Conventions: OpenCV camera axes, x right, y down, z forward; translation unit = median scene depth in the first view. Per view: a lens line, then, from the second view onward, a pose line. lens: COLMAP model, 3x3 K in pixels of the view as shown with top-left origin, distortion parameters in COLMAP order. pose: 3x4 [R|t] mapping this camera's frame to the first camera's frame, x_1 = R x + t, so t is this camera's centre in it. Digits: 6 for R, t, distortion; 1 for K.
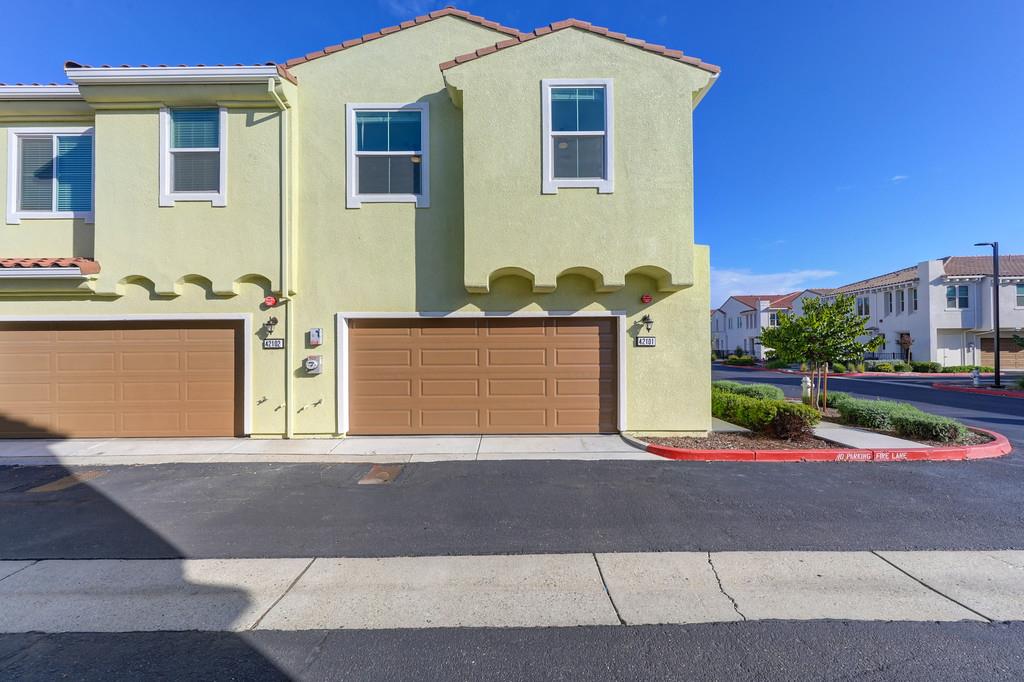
lens RADIAL K [[404.3, 0, 513.6], [0, 404.3, 351.1], [0, 0, 1]] dist [0.000385, -0.000183]
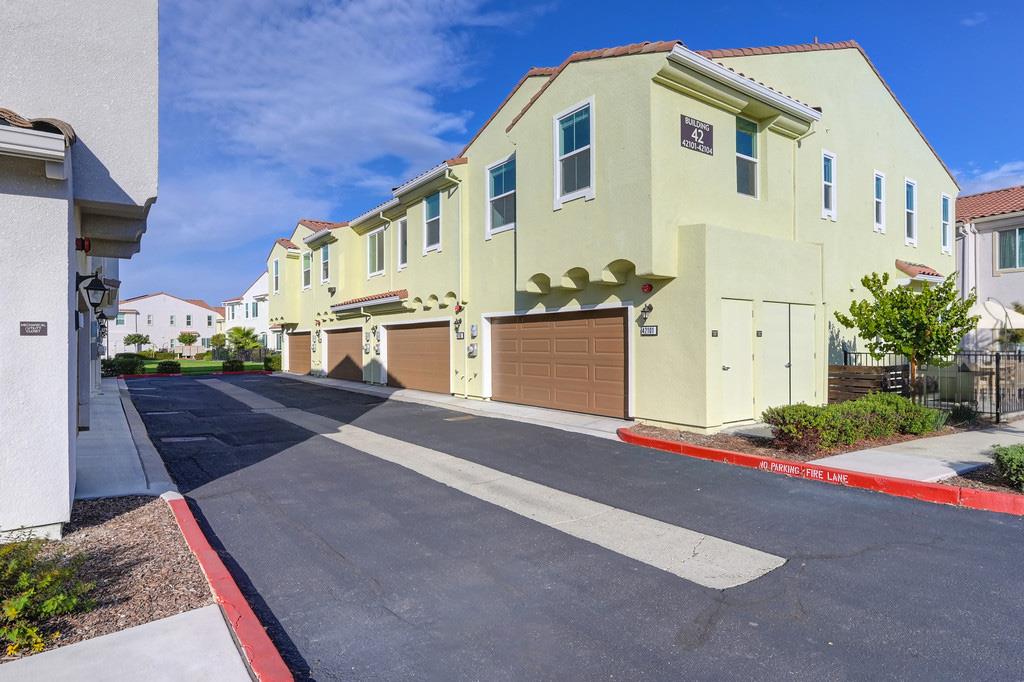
lens RADIAL K [[570.6, 0, 512.4], [0, 570.6, 356.8], [0, 0, 1]] dist [0.001510, 0.000412]
pose [[0.579060, 0.021970, -0.814989, 1.307935], [0.006883, 0.999469, 0.031833, -0.005994], [0.815256, -0.024043, 0.578601, -0.101422]]
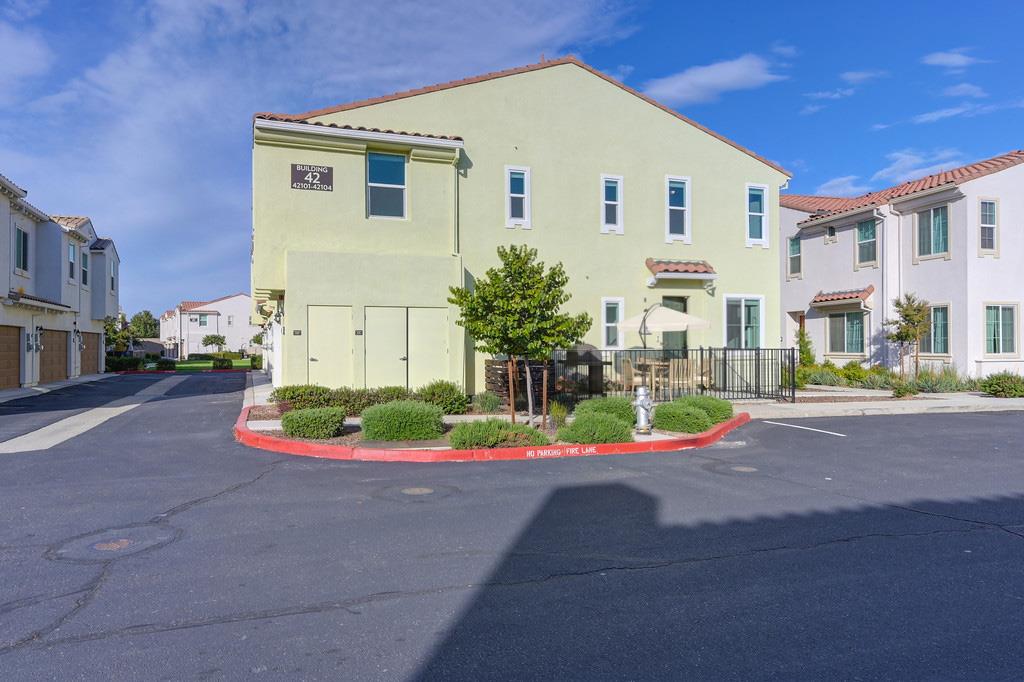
lens RADIAL K [[682.9, 0, 512.0], [0, 682.9, 341.0], [0, 0, 1]] dist [0.003538, -0.003881]
pose [[0.359815, -0.002016, -0.933021, 1.638071], [0.011886, 0.999926, 0.002423, -0.001556], [0.932948, -0.011961, 0.359813, 0.148102]]
